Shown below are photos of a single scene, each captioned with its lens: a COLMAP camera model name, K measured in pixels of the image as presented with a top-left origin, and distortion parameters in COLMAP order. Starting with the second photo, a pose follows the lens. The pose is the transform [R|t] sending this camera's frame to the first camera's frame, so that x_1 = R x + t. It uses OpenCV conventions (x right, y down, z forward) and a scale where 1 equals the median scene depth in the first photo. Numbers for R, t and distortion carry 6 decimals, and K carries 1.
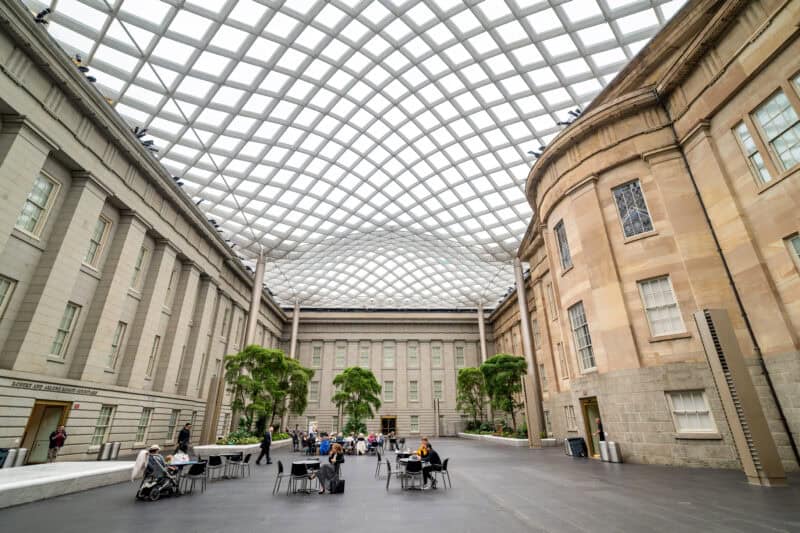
lens RADIAL K [[379.3, 0, 398.4], [0, 379.3, 275.9], [0, 0, 1]] dist [0.002024, -0.000265]
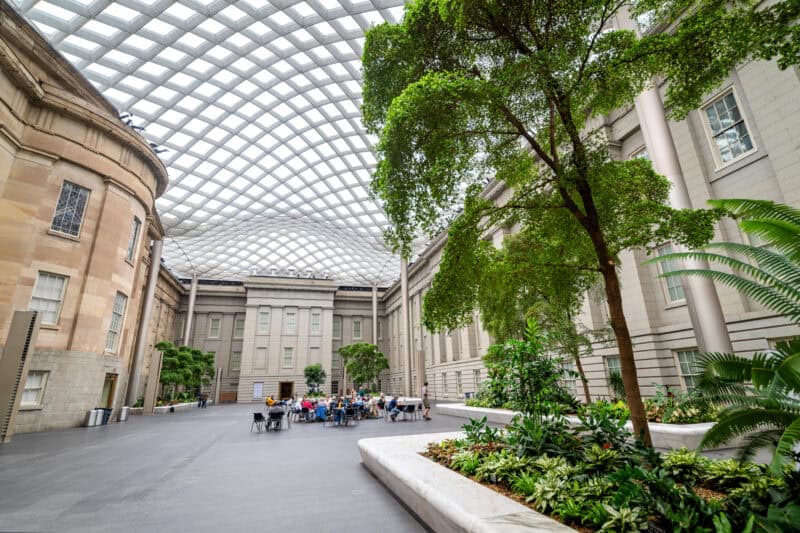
lens RADIAL K [[379.3, 0, 398.4], [0, 379.3, 275.9], [0, 0, 1]] dist [0.002024, -0.000265]
pose [[0.970461, 0.048919, 0.236248, 0.019672], [-0.069078, 0.994572, 0.077818, -0.046763], [-0.231159, -0.091838, 0.968572, -0.106639]]
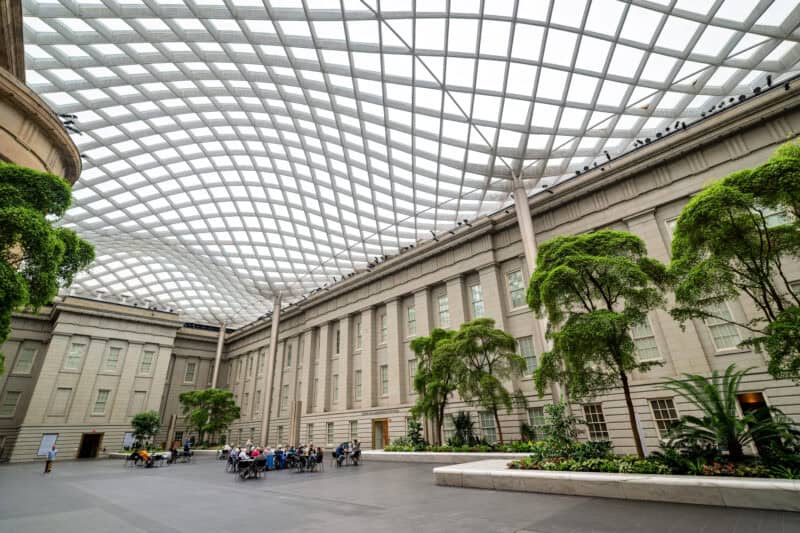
lens RADIAL K [[379.3, 0, 398.4], [0, 379.3, 275.9], [0, 0, 1]] dist [0.002024, -0.000265]
pose [[0.733336, 0.245924, 0.633829, -0.146071], [-0.224670, 0.967569, -0.115471, -0.048076], [-0.641670, -0.057724, 0.764805, -0.113047]]
